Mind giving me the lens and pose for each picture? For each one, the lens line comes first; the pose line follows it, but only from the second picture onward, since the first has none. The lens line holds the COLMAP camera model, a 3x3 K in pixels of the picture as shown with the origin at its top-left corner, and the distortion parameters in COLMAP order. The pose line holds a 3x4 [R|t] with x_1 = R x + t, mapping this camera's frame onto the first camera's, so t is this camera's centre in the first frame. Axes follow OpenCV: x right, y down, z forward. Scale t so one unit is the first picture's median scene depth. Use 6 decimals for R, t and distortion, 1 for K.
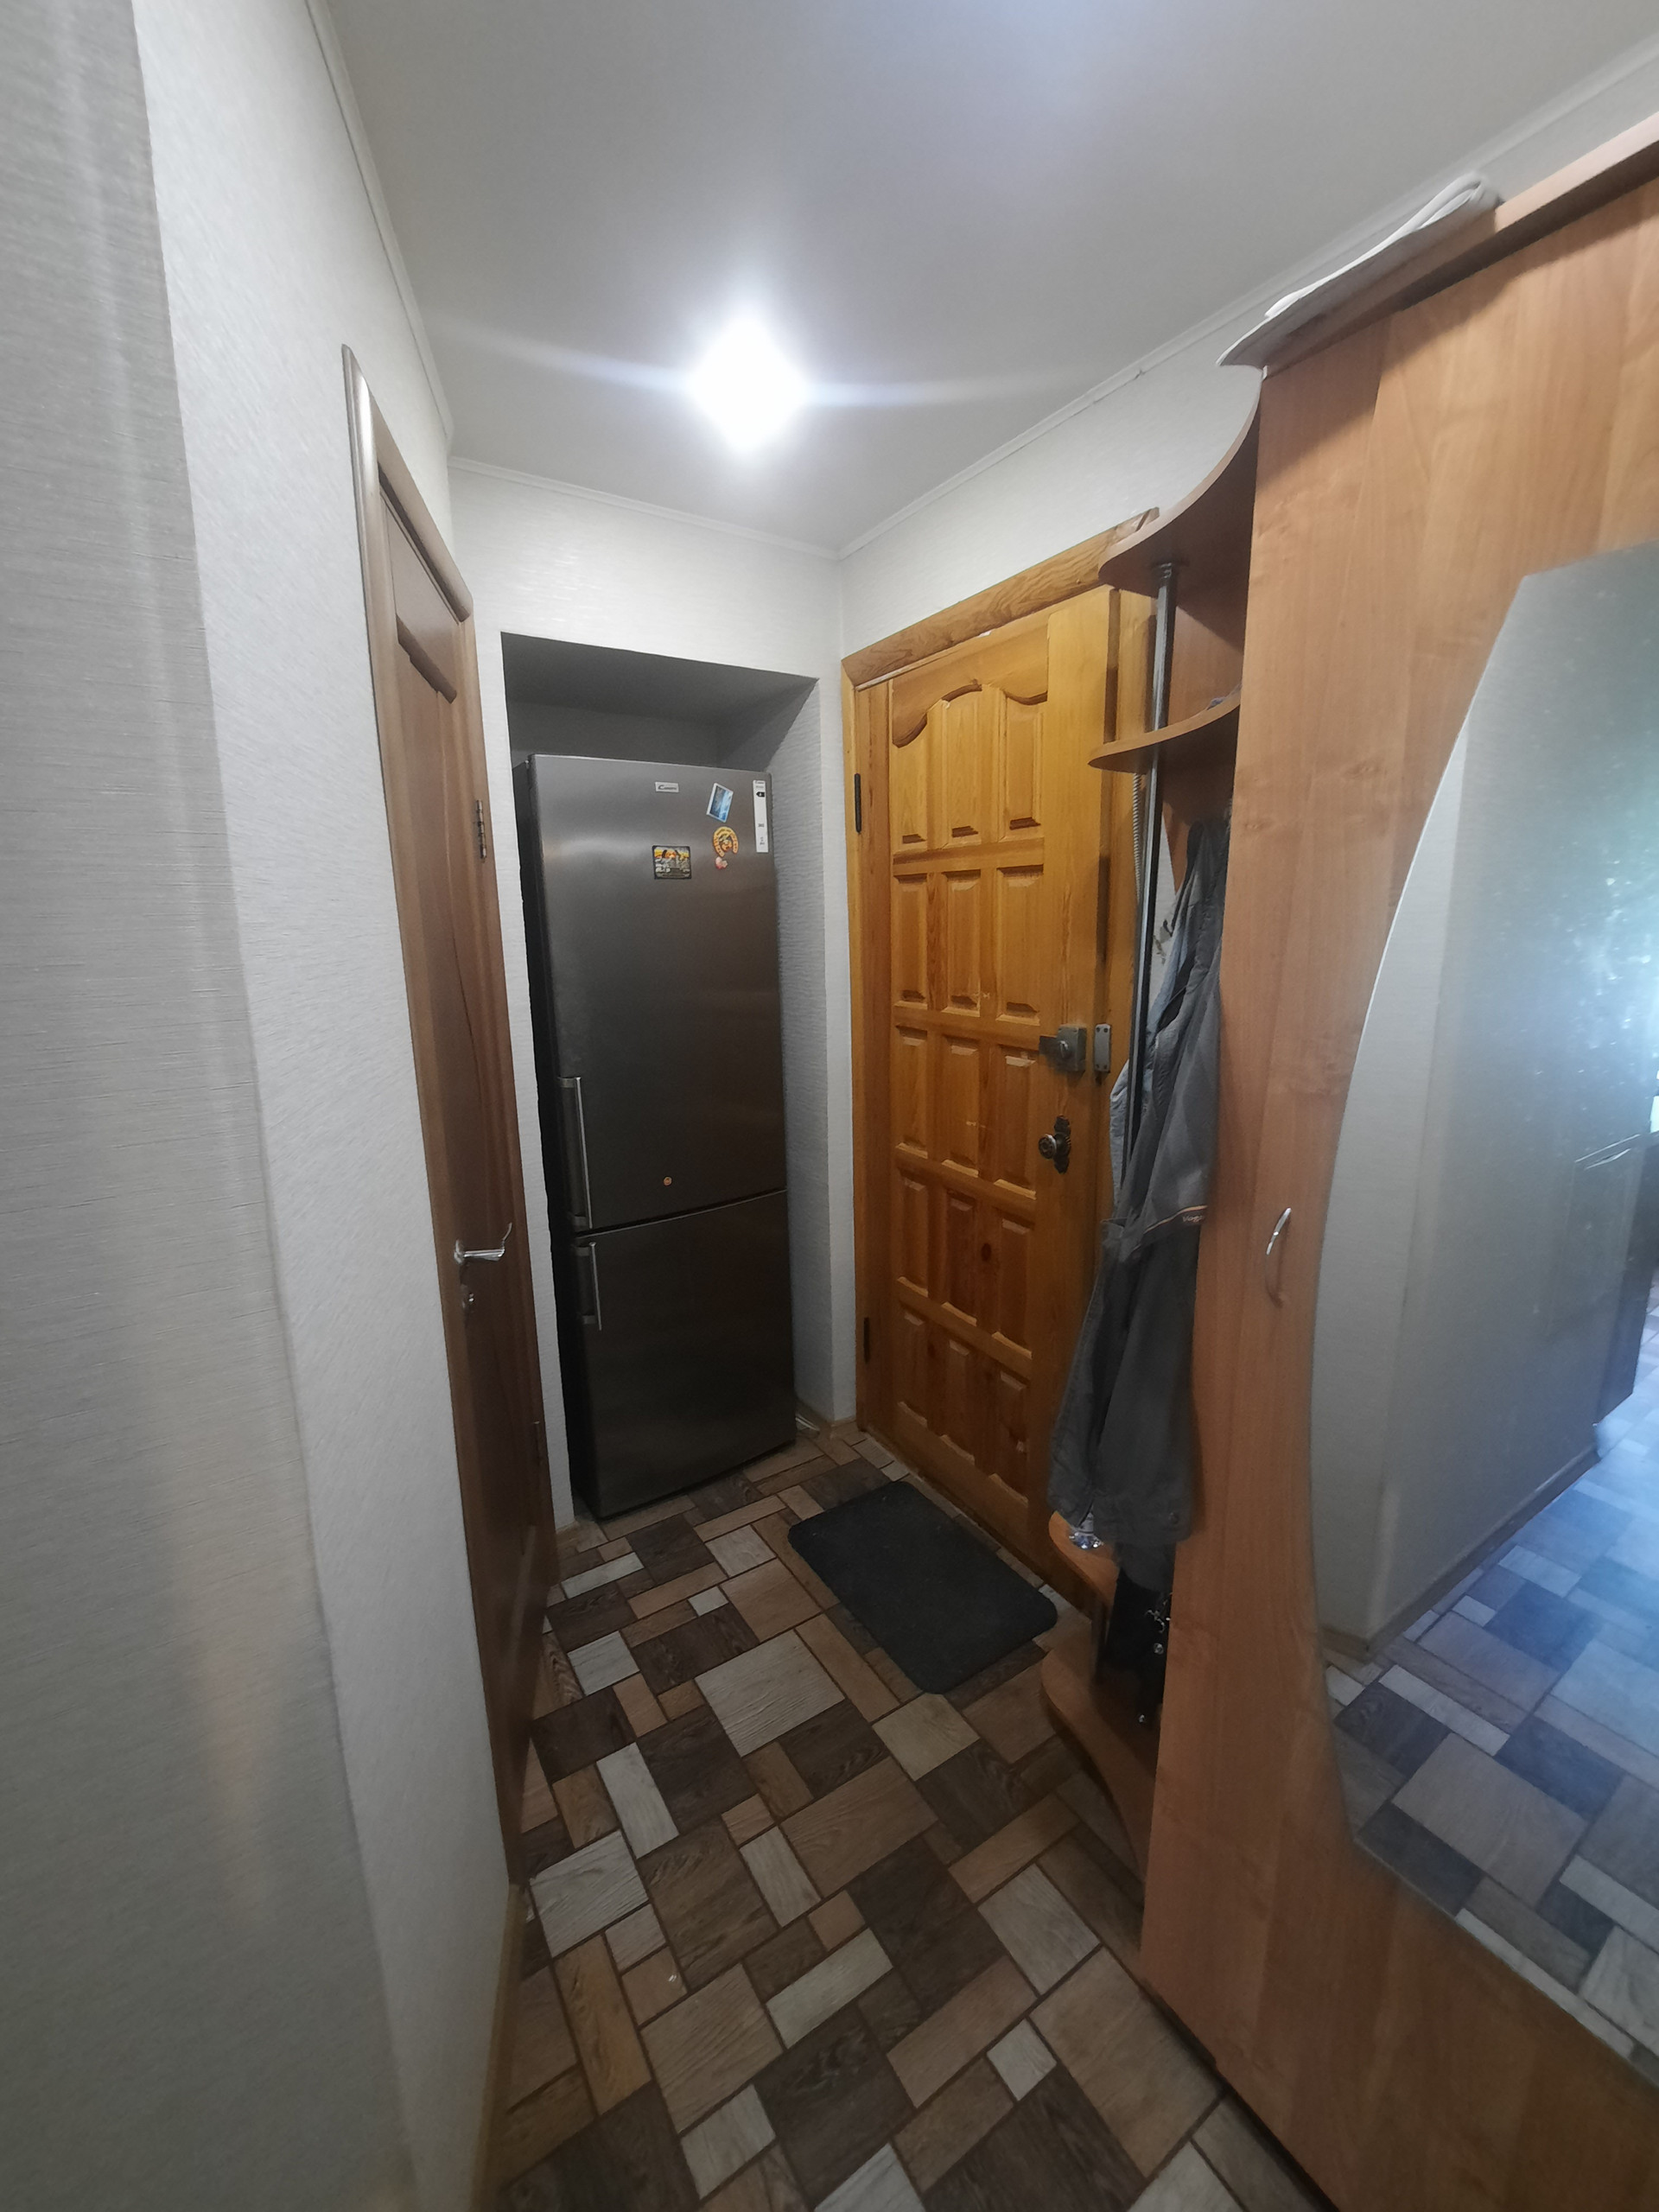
lens RADIAL K [[899.9, 0, 847.2], [0, 899.9, 1101.0], [0, 0, 1]] dist [0.001068, -0.000106]
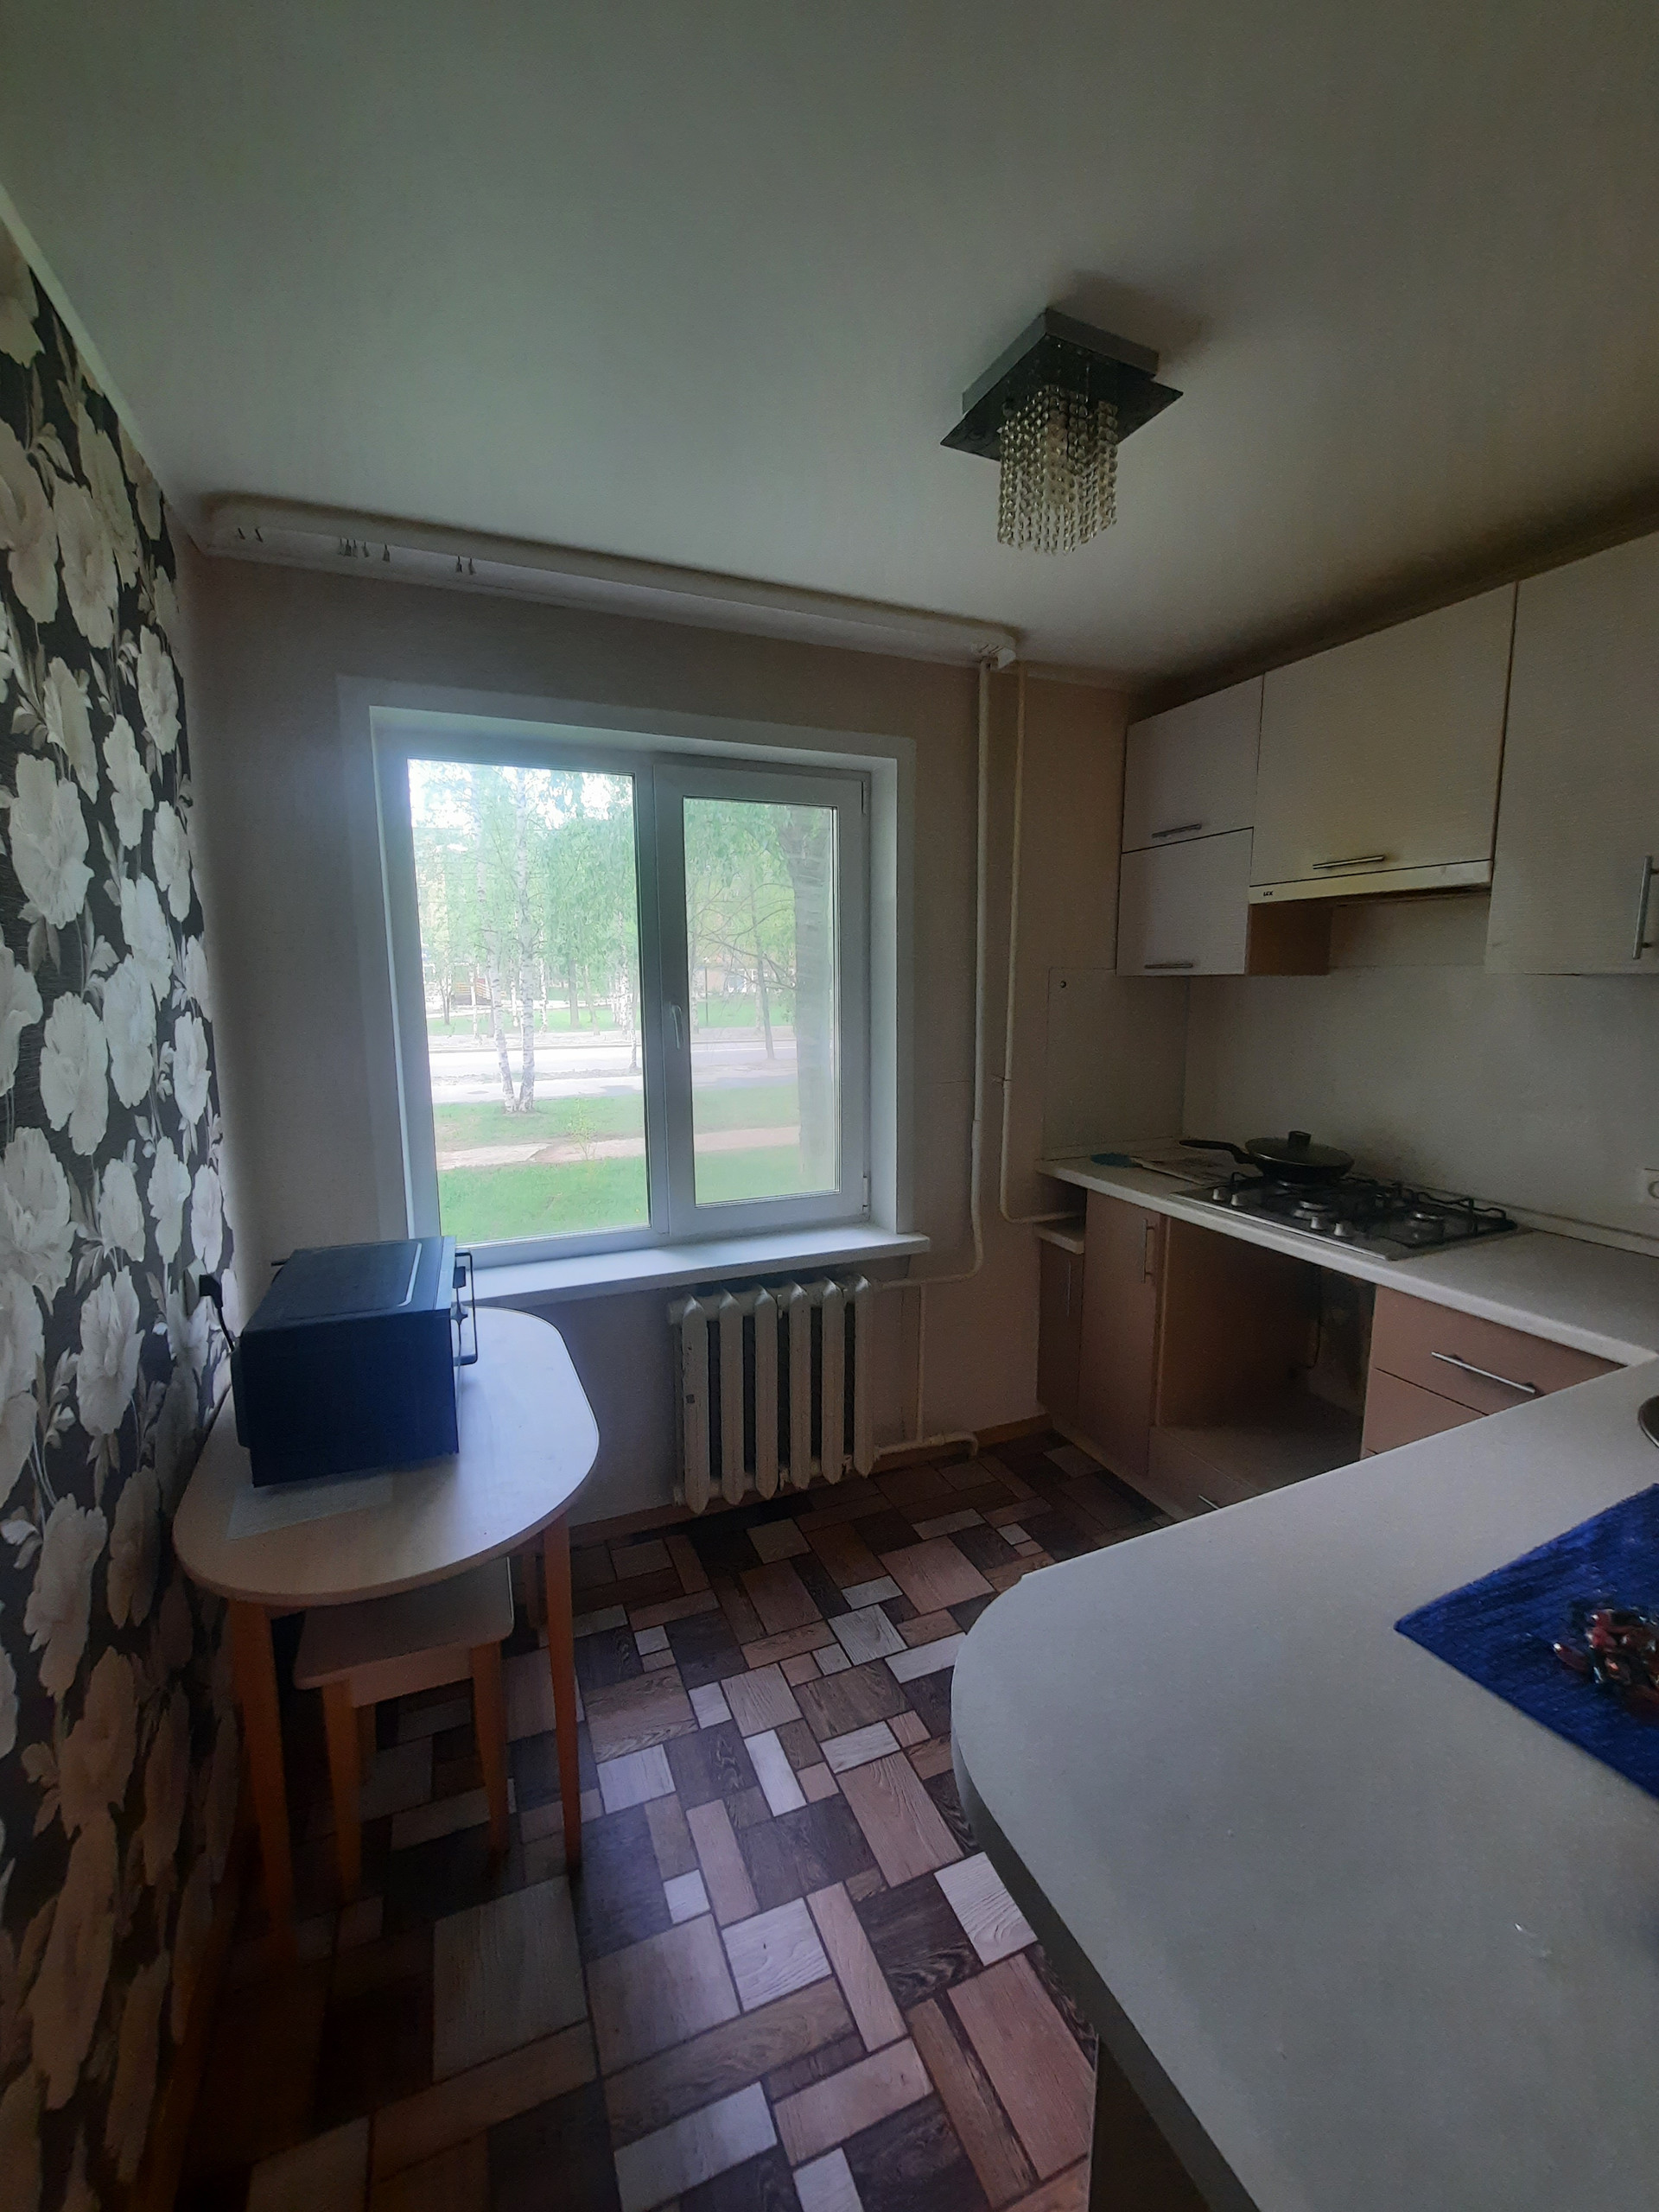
lens RADIAL K [[899.9, 0, 824.3], [0, 899.9, 1105.2], [0, 0, 1]] dist [0.001068, -0.000106]
pose [[-0.176356, 0.153502, -0.972284, 1.134943], [-0.192007, 0.963427, 0.186930, -0.240497], [0.965418, 0.219651, -0.140433, 1.058762]]
